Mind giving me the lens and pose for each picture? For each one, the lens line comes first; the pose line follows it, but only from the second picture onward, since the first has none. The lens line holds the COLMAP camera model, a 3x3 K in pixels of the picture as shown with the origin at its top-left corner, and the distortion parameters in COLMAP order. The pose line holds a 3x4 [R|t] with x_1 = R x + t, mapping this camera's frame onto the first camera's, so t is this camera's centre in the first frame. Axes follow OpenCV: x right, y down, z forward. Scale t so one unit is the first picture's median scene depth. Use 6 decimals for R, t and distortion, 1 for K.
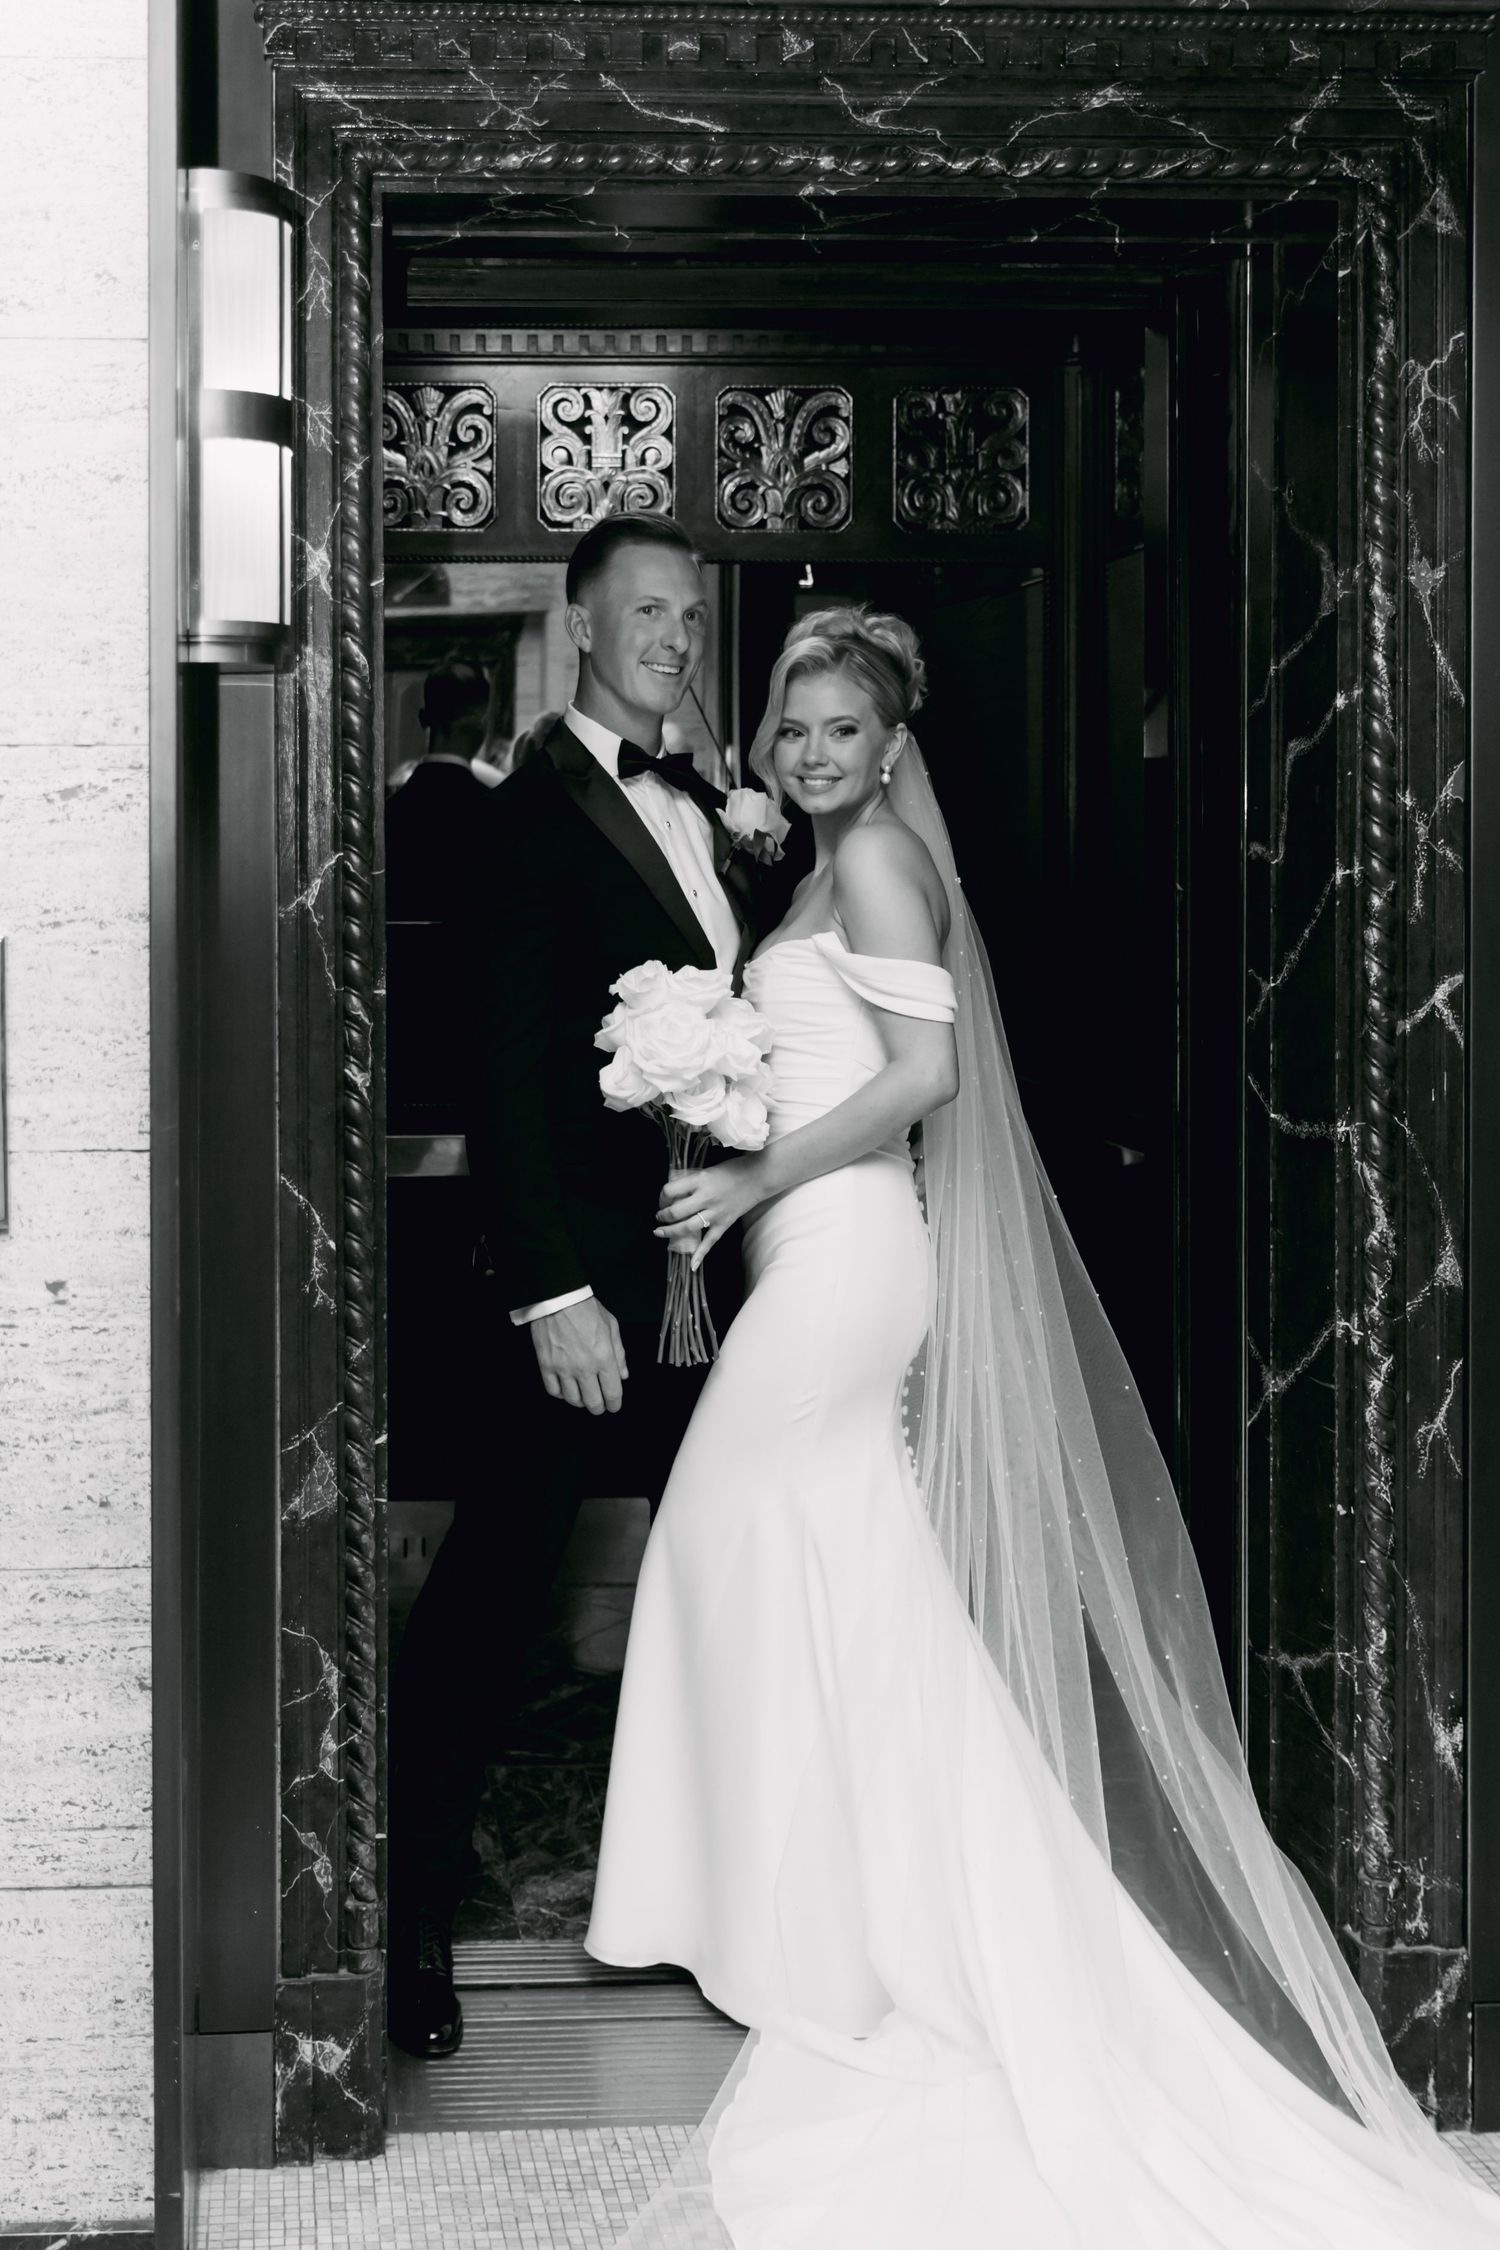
lens RADIAL K [[3198.0, 0, 750.0], [0, 3198.0, 1125.0], [0, 0, 1]] dist [0.003363, 0.038996]
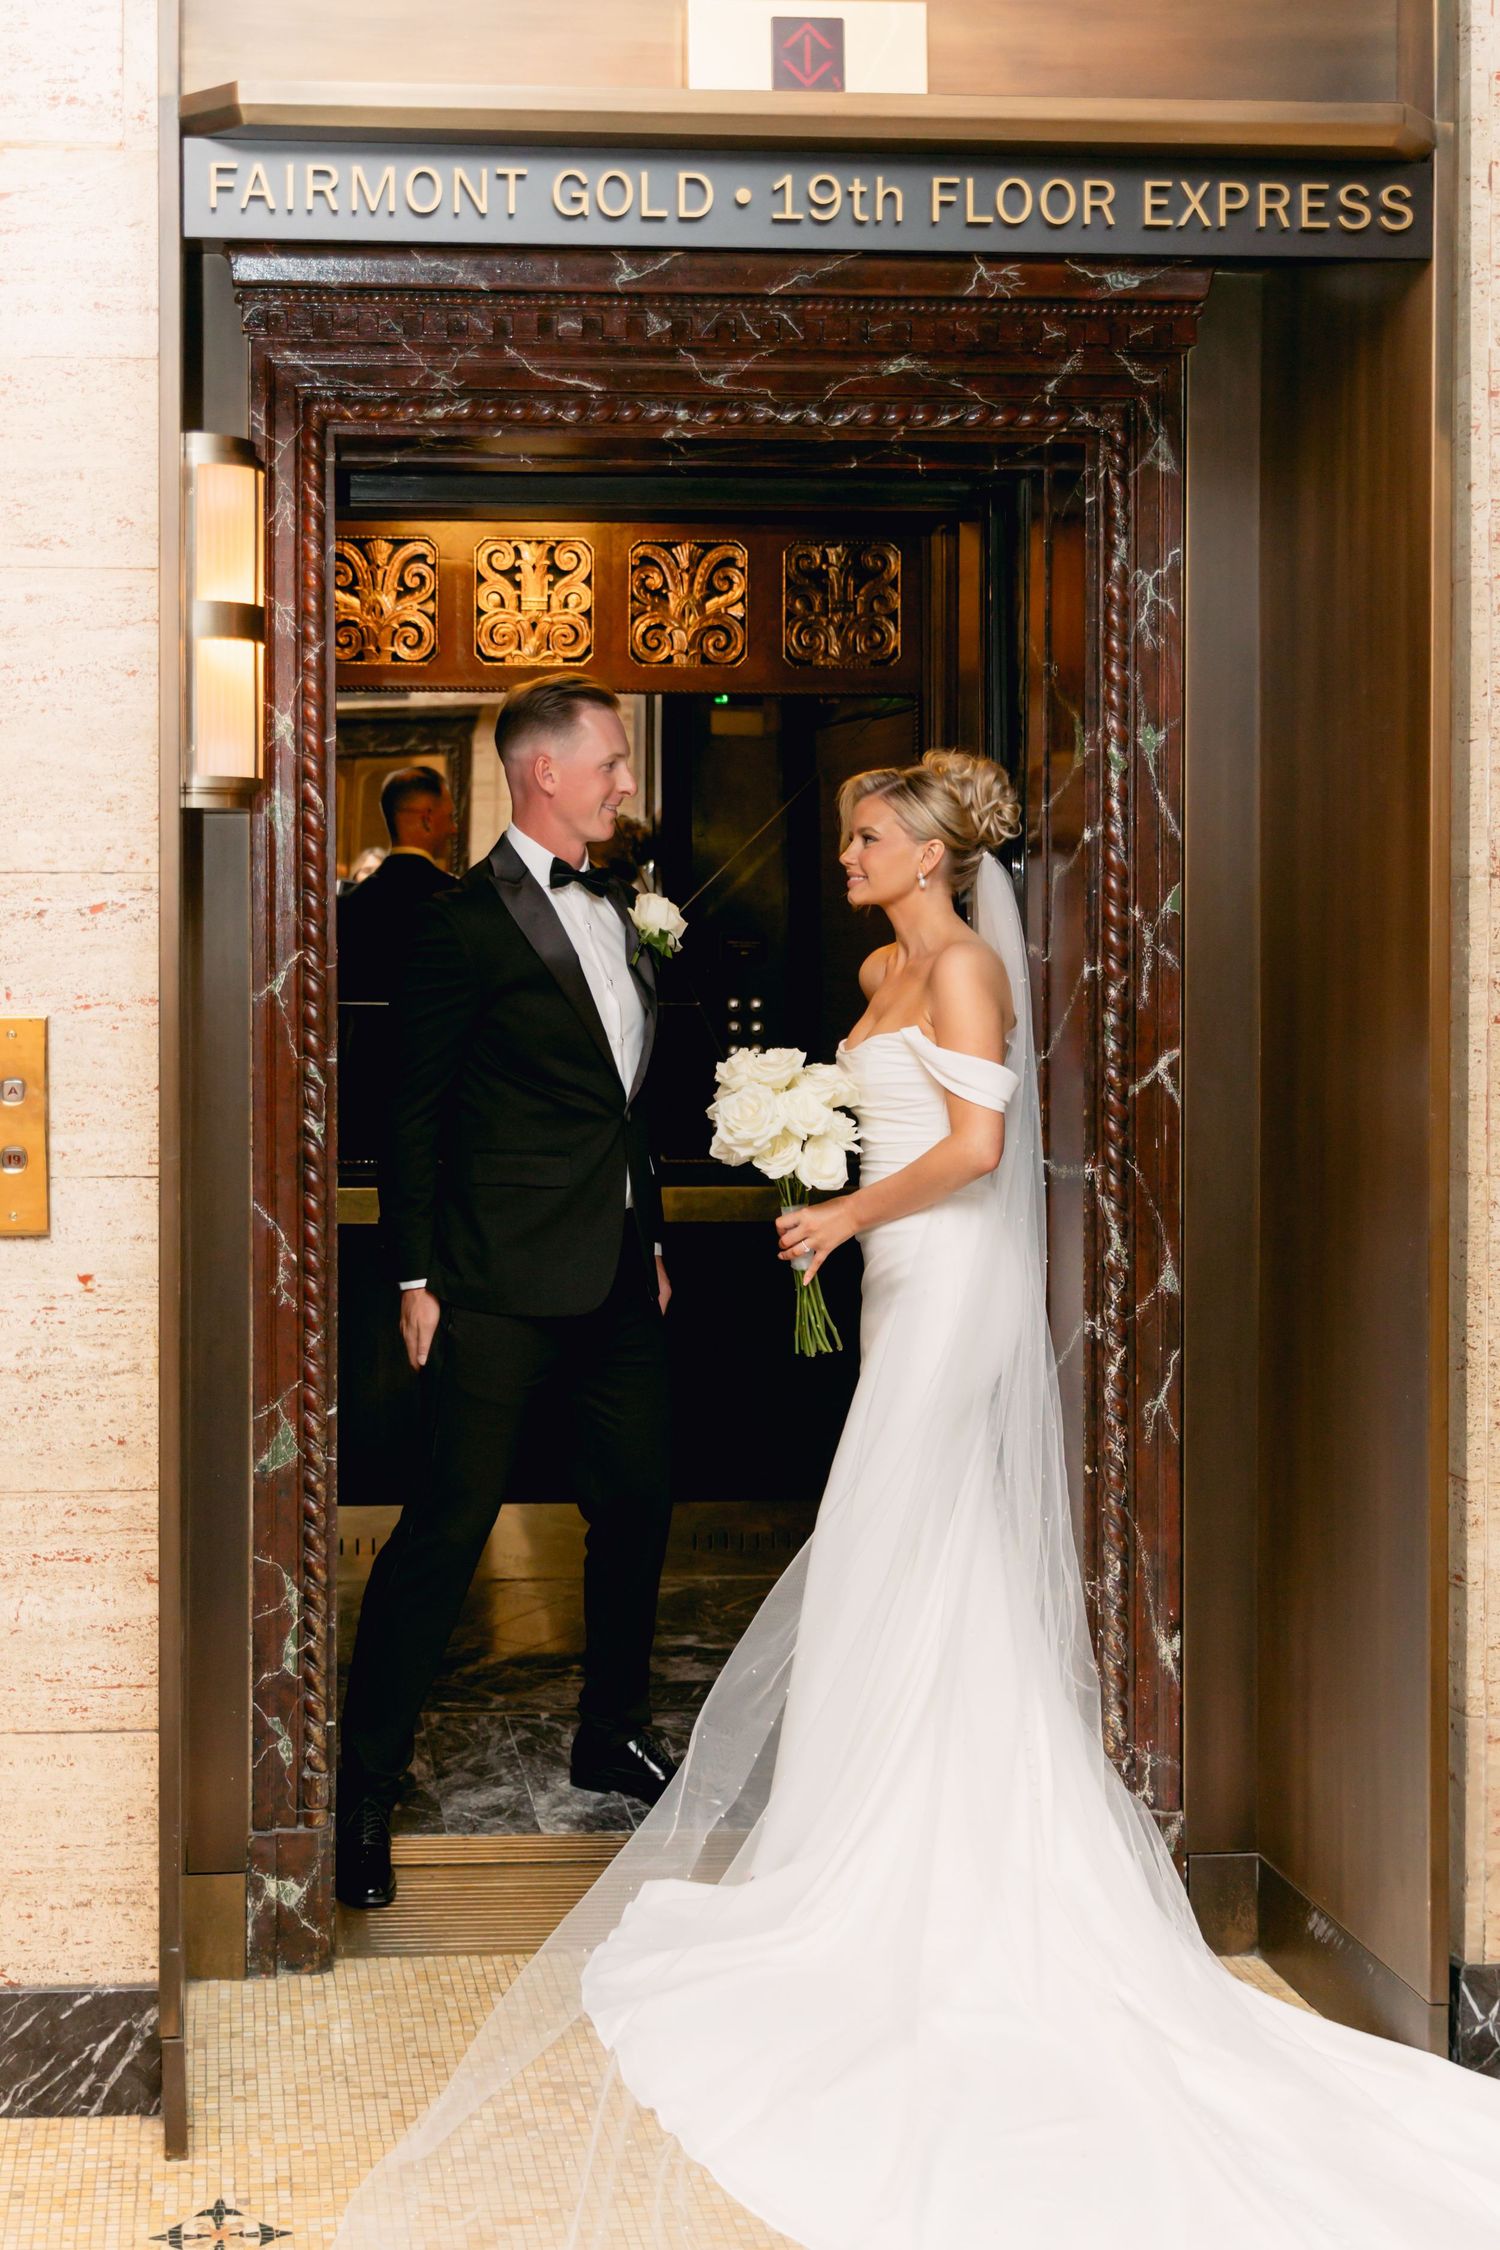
lens RADIAL K [[2760.9, 0, 712.5], [0, 2760.9, 1175.9], [0, 0, 1]] dist [0.023625, 0.004447]
pose [[0.999793, 0.002541, 0.020165, 0.014365], [-0.002517, 0.999996, -0.001240, 0.005821], [-0.020168, 0.001189, 0.999796, -0.108300]]
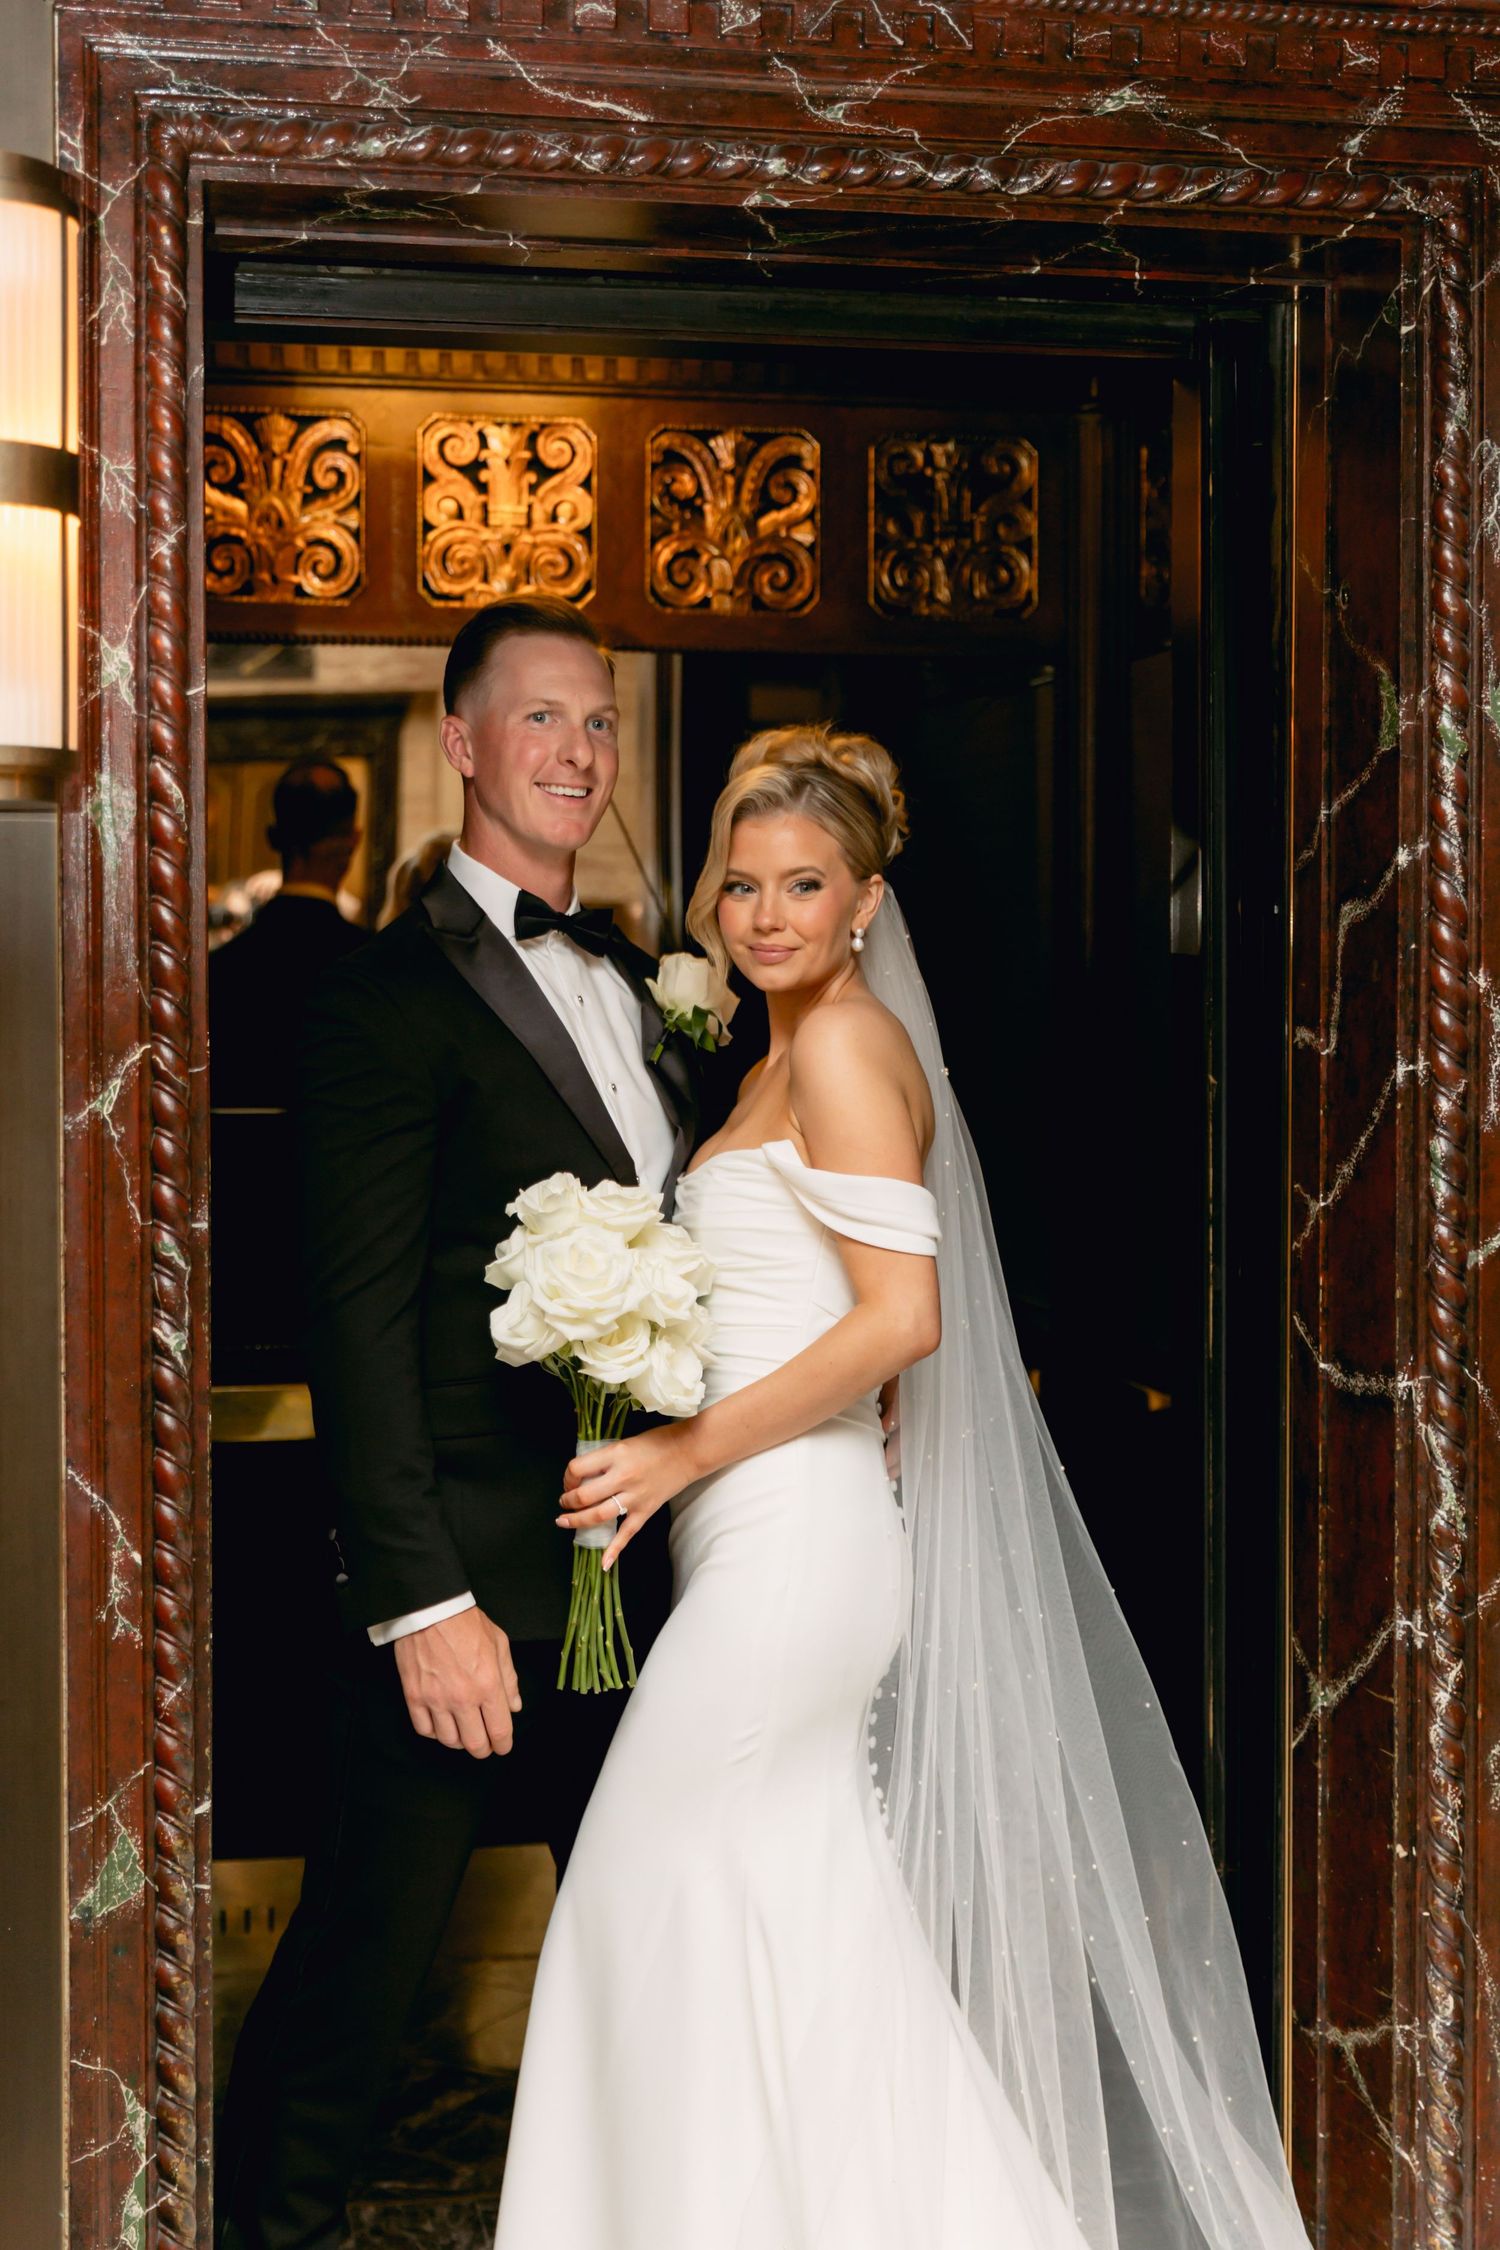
lens RADIAL K [[3059.4, 0, 839.9], [0, 3059.4, 1230.6], [0, 0, 1]] dist [-0.001891, -0.014139]
pose [[0.995378, -0.003556, 0.095973, -0.033250], [0.005036, 0.999872, -0.015185, -0.028278], [-0.095906, 0.015598, 0.995268, 0.254803]]
